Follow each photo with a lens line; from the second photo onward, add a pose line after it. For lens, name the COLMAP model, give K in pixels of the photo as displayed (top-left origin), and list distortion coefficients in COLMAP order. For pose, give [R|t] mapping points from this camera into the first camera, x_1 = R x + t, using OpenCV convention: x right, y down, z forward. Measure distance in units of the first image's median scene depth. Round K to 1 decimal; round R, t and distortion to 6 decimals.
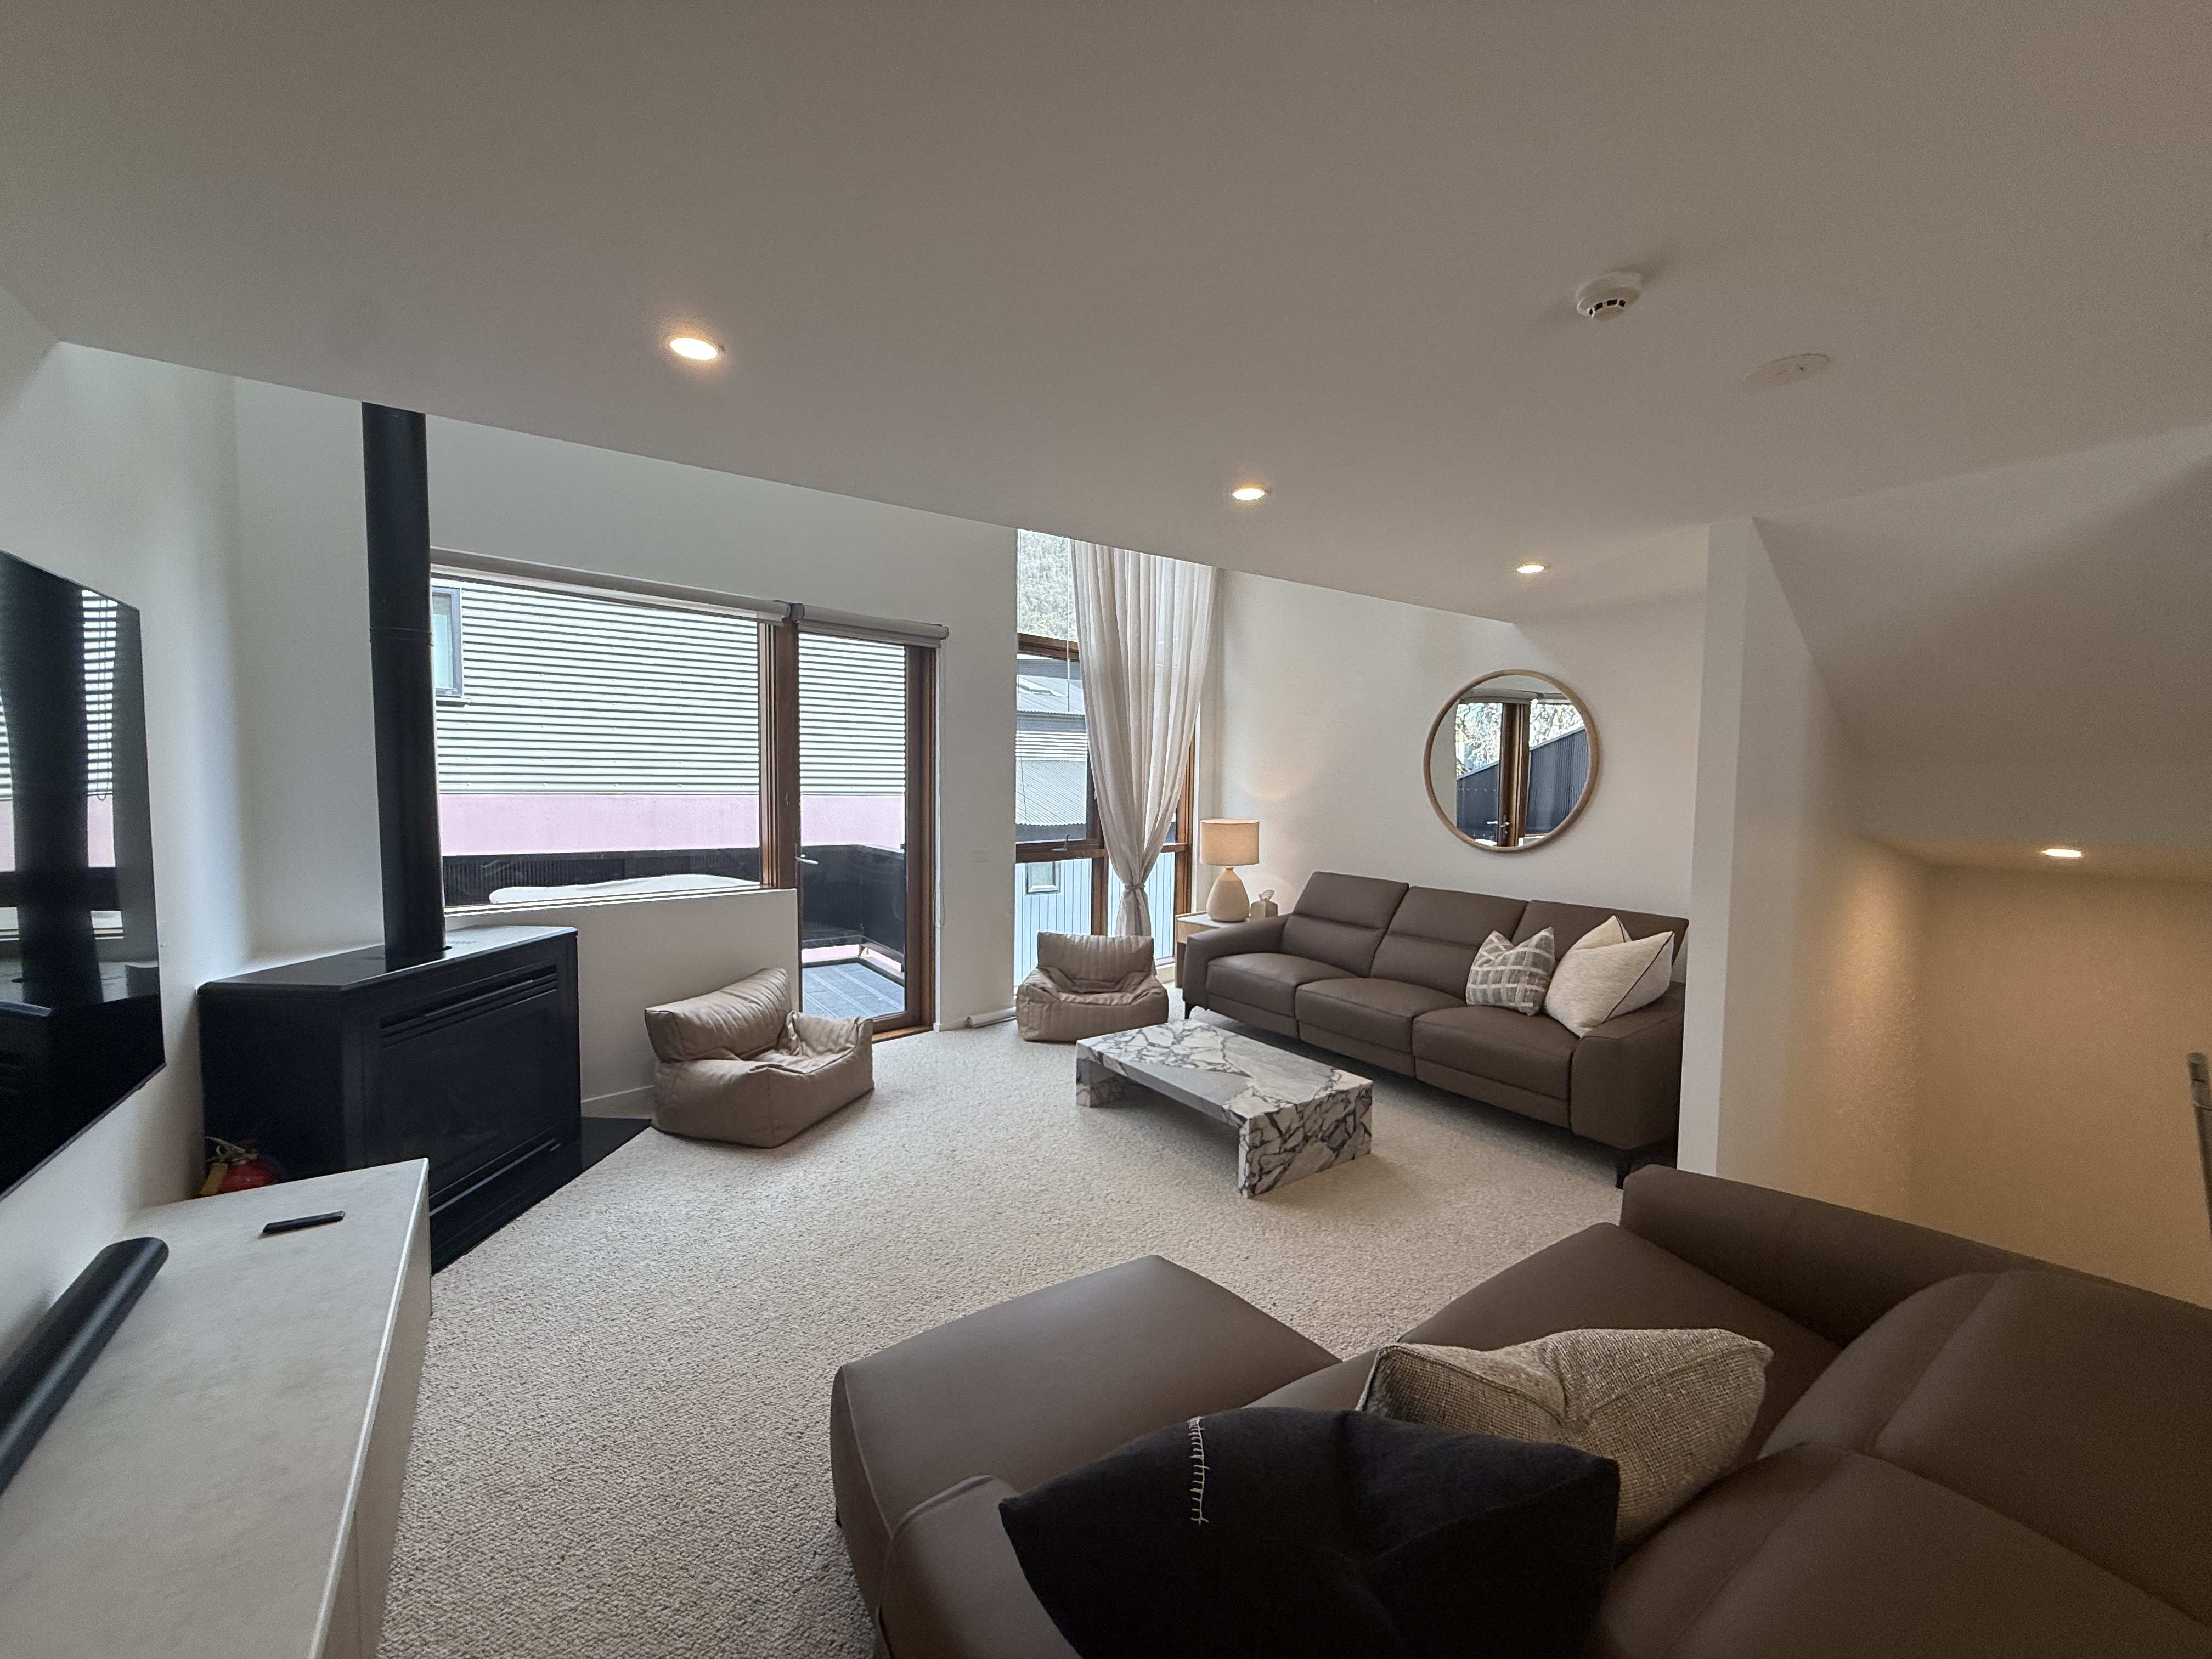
lens RADIAL K [[885.4, 0, 1106.1], [0, 885.4, 836.8], [0, 0, 1]] dist [0.003331, 0.000297]
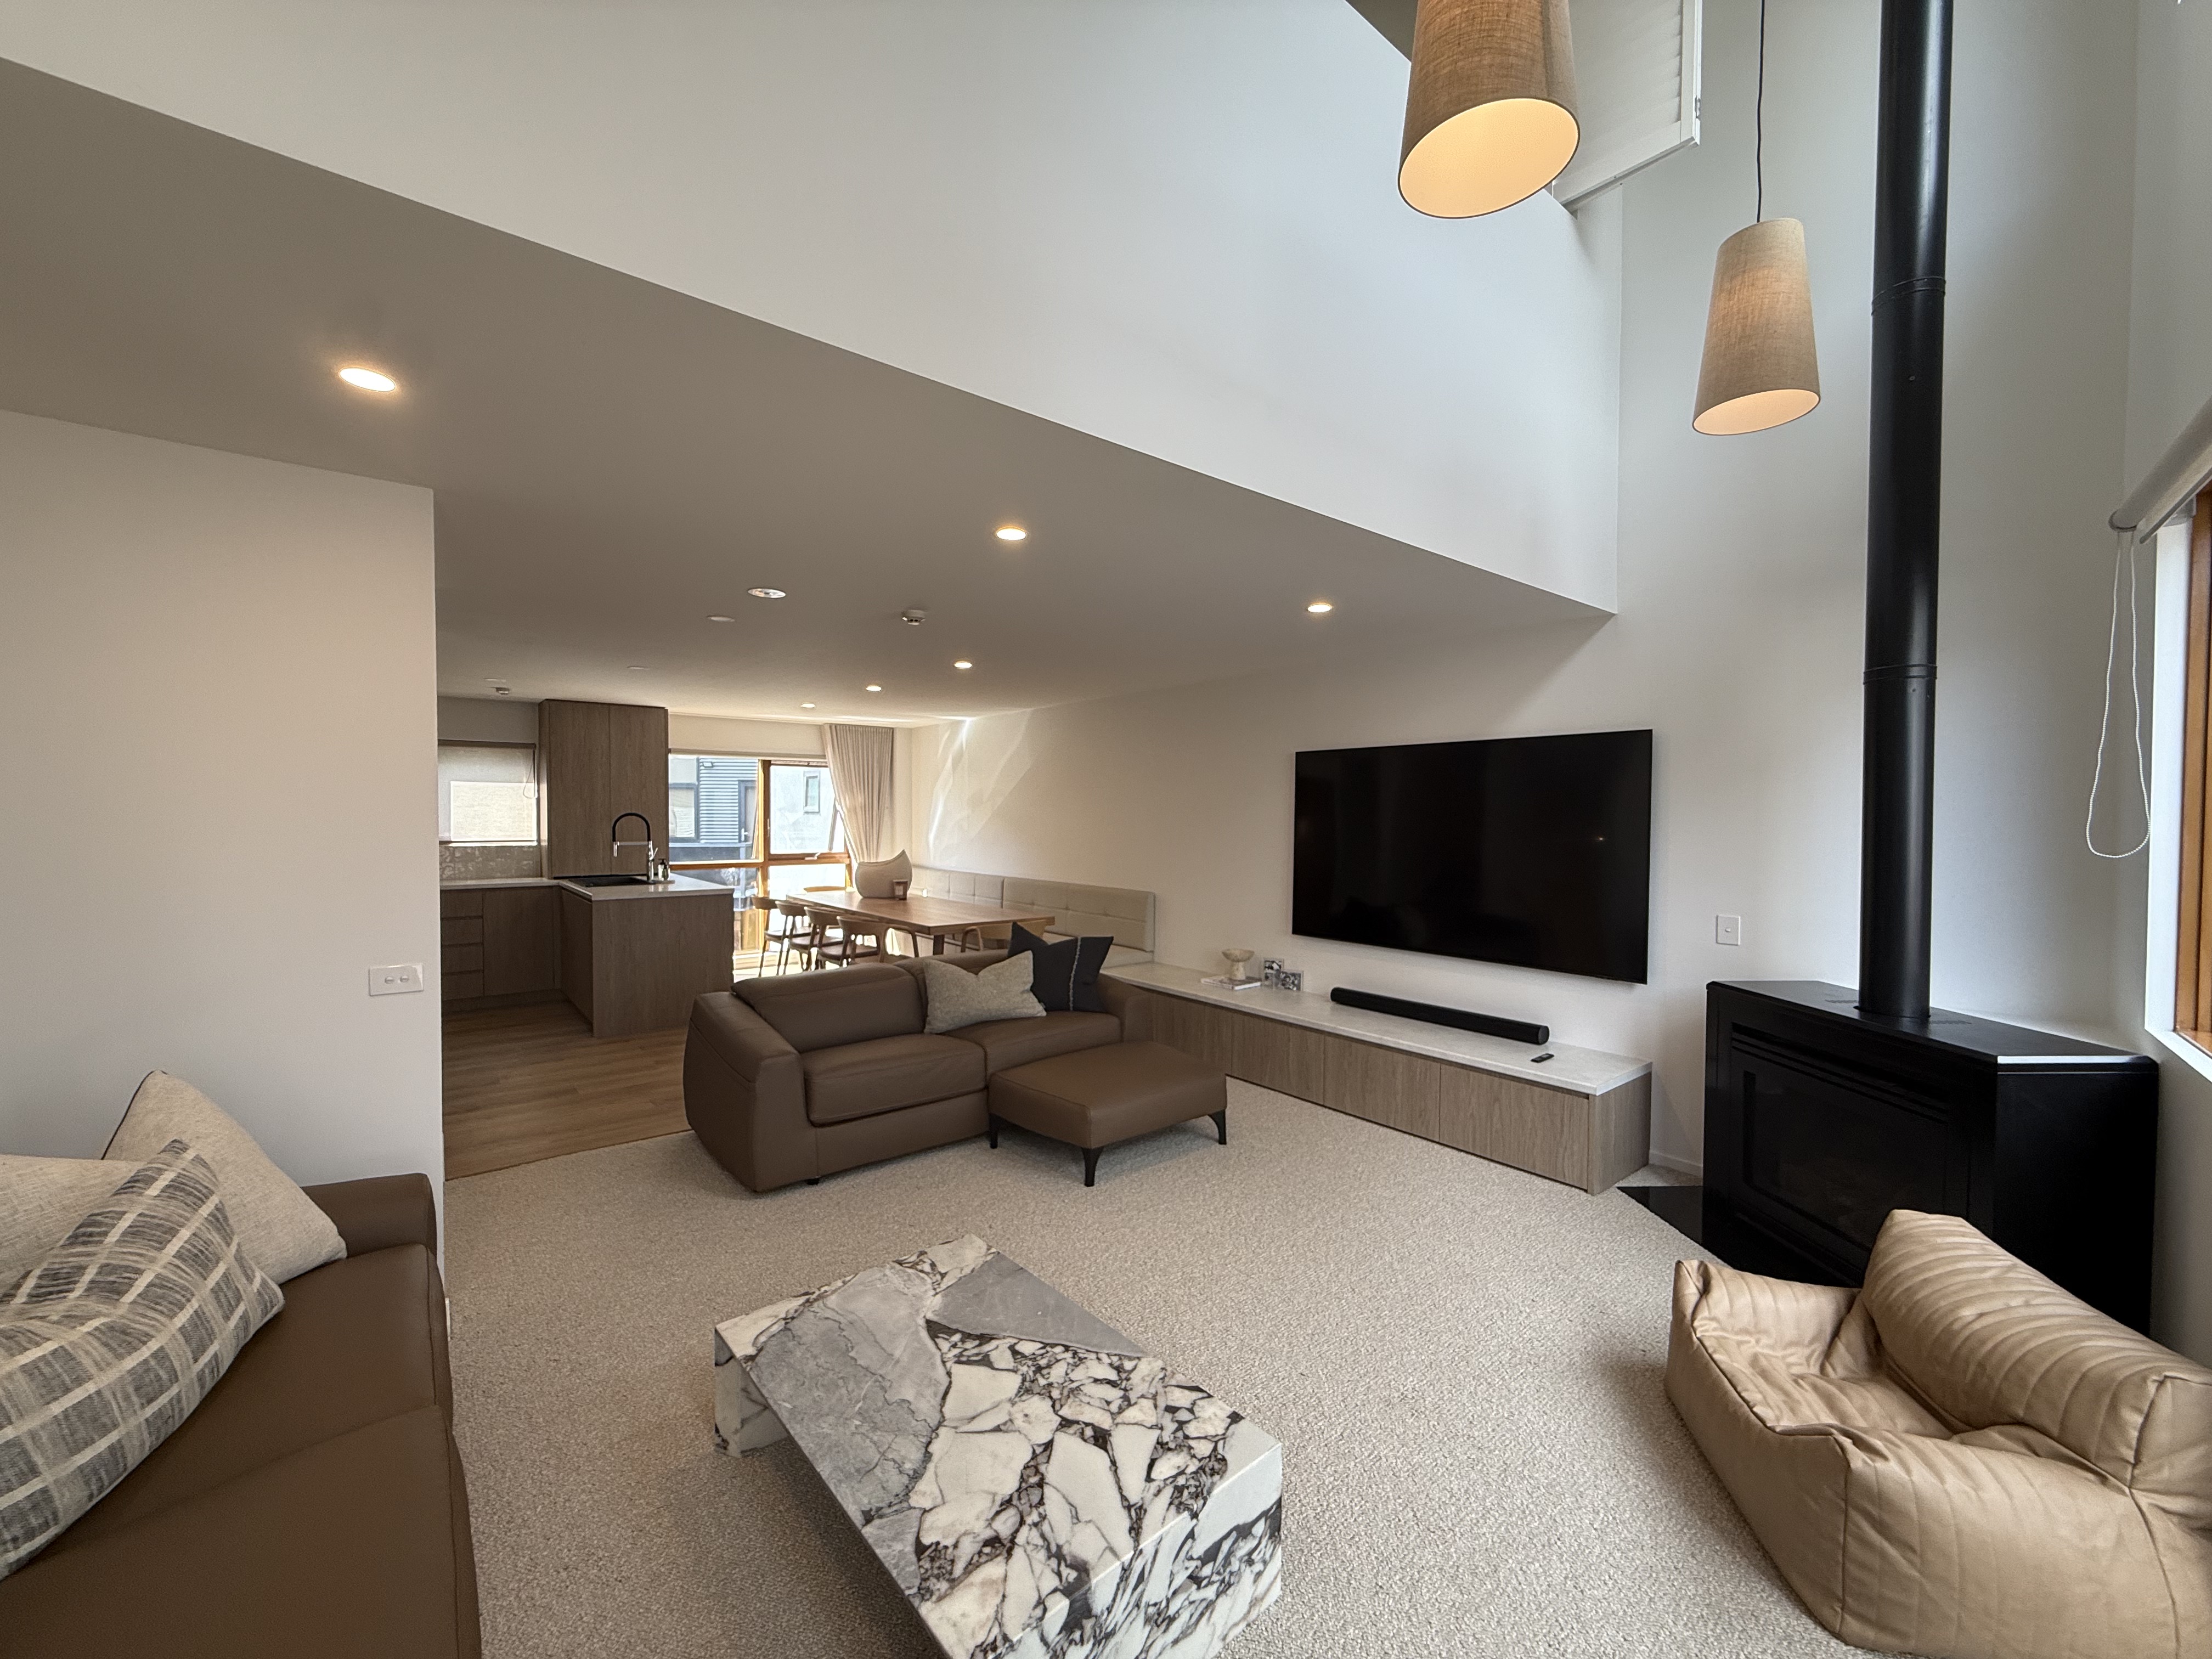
lens RADIAL K [[885.4, 0, 1101.4], [0, 885.4, 826.4], [0, 0, 1]] dist [0.003331, 0.000297]
pose [[-0.996876, -0.018680, -0.076745, 0.091782], [-0.025418, 0.995815, 0.087783, -0.095588], [0.074784, 0.089460, -0.993179, 1.435114]]
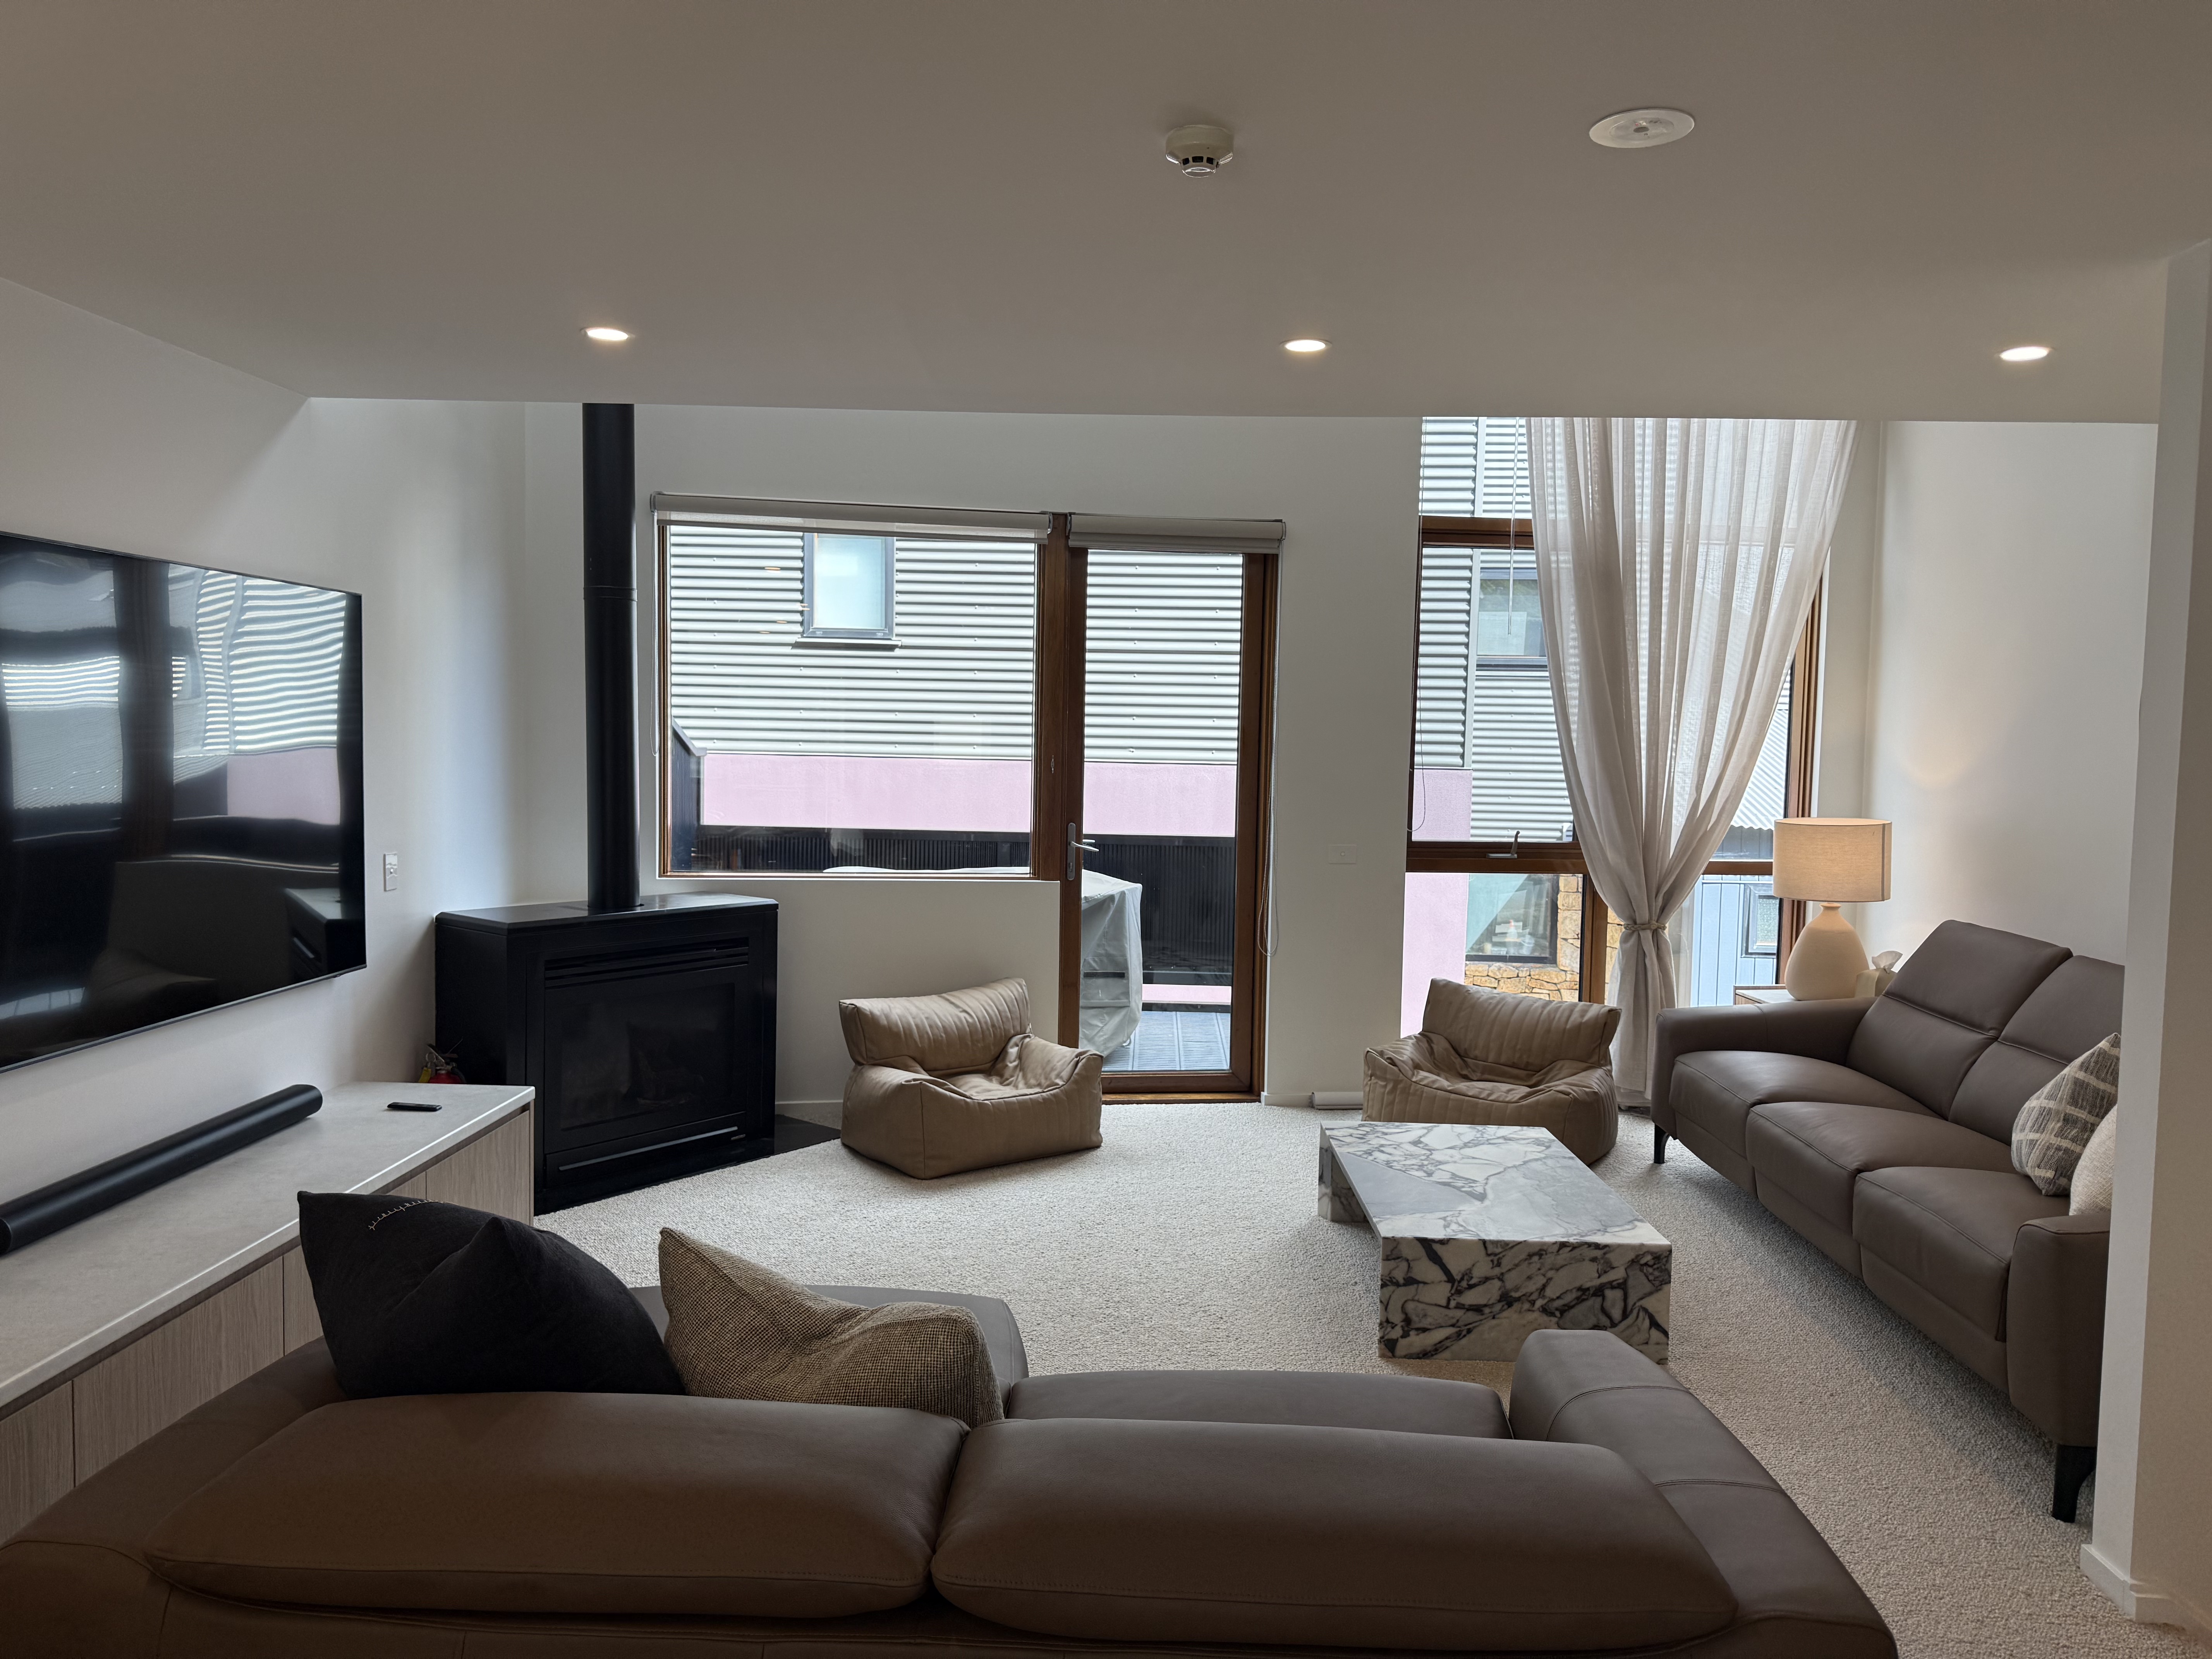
lens RADIAL K [[1561.6, 0, 1098.5], [0, 1561.6, 835.3], [0, 0, 1]] dist [0.074082, -0.007206]
pose [[0.803467, 0.040211, -0.593990, 0.563092], [-0.044204, 0.998992, 0.007834, 0.007403], [0.593706, 0.019962, 0.804434, -0.089364]]
